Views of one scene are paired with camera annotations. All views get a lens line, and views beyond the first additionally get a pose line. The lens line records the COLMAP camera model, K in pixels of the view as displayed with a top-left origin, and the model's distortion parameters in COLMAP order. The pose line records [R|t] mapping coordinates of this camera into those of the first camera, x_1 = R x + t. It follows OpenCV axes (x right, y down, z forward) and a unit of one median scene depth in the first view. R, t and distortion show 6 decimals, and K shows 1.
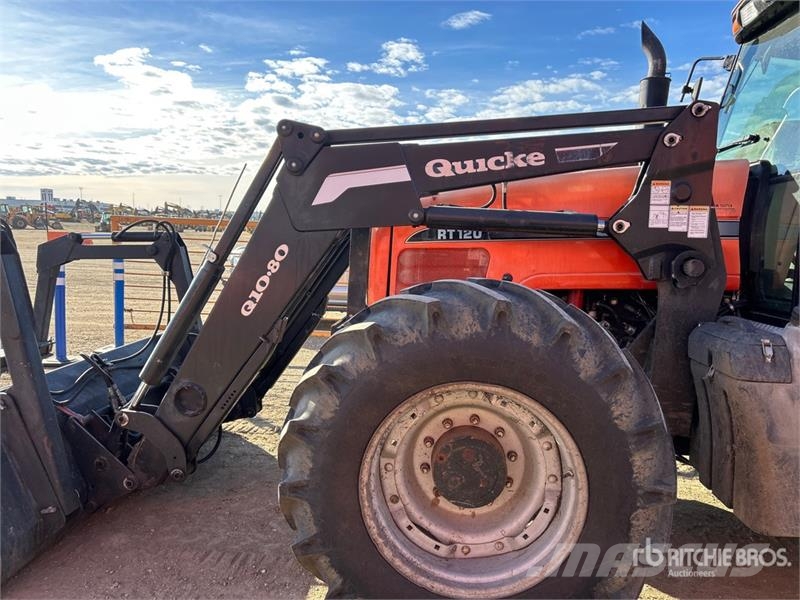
lens RADIAL K [[607.9, 0, 400.0], [0, 607.9, 300.0], [0, 0, 1]] dist [0.053070, -0.059127]
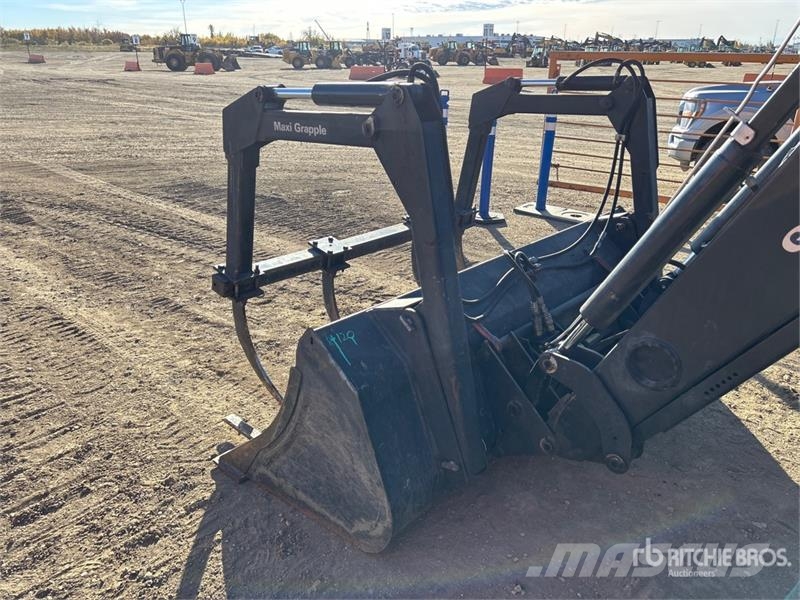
lens RADIAL K [[607.9, 0, 400.0], [0, 607.9, 300.0], [0, 0, 1]] dist [0.053070, -0.059127]
pose [[0.797335, 0.204610, -0.567796, -0.224513], [-0.054998, 0.961498, 0.269252, -0.062459], [0.601026, -0.183456, 0.777889, 0.396837]]
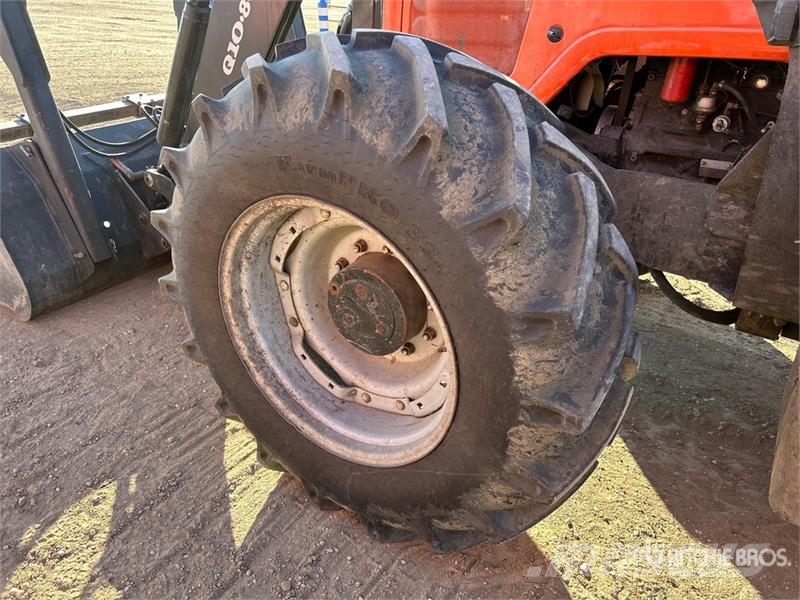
lens RADIAL K [[601.3, 0, 400.0], [0, 601.3, 300.0], [0, 0, 1]] dist [0.115028, -0.152066]
pose [[0.882212, 0.209032, -0.421909, 0.397283], [-0.039206, 0.925554, 0.376580, -0.014340], [0.469217, -0.315682, 0.824730, 0.345539]]
